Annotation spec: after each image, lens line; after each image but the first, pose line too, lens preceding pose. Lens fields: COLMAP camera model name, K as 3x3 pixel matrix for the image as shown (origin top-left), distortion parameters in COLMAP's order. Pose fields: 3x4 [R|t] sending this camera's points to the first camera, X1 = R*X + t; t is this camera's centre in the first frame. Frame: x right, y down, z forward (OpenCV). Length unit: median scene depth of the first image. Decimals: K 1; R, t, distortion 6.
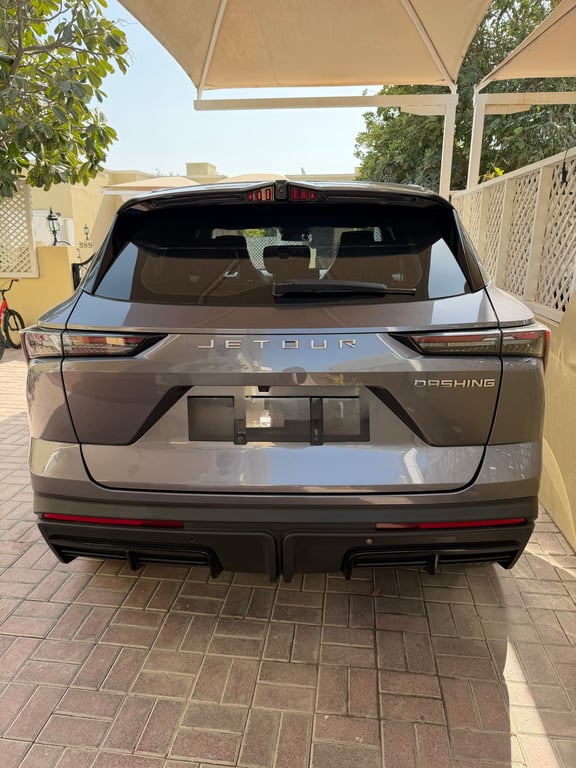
lens RADIAL K [[546.0, 0, 288.0], [0, 546.0, 384.0], [0, 0, 1]] dist [-0.004597, -0.001483]
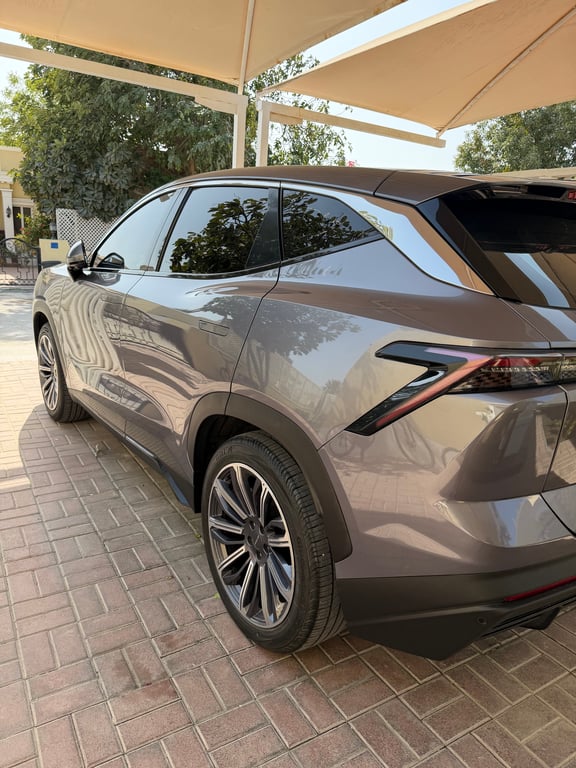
lens RADIAL K [[546.0, 0, 288.0], [0, 546.0, 384.0], [0, 0, 1]] dist [-0.004597, -0.001483]
pose [[0.787638, -0.115467, 0.605222, -0.915557], [0.109146, 0.992896, 0.047386, -0.107285], [-0.606393, 0.028735, 0.794646, 0.471144]]
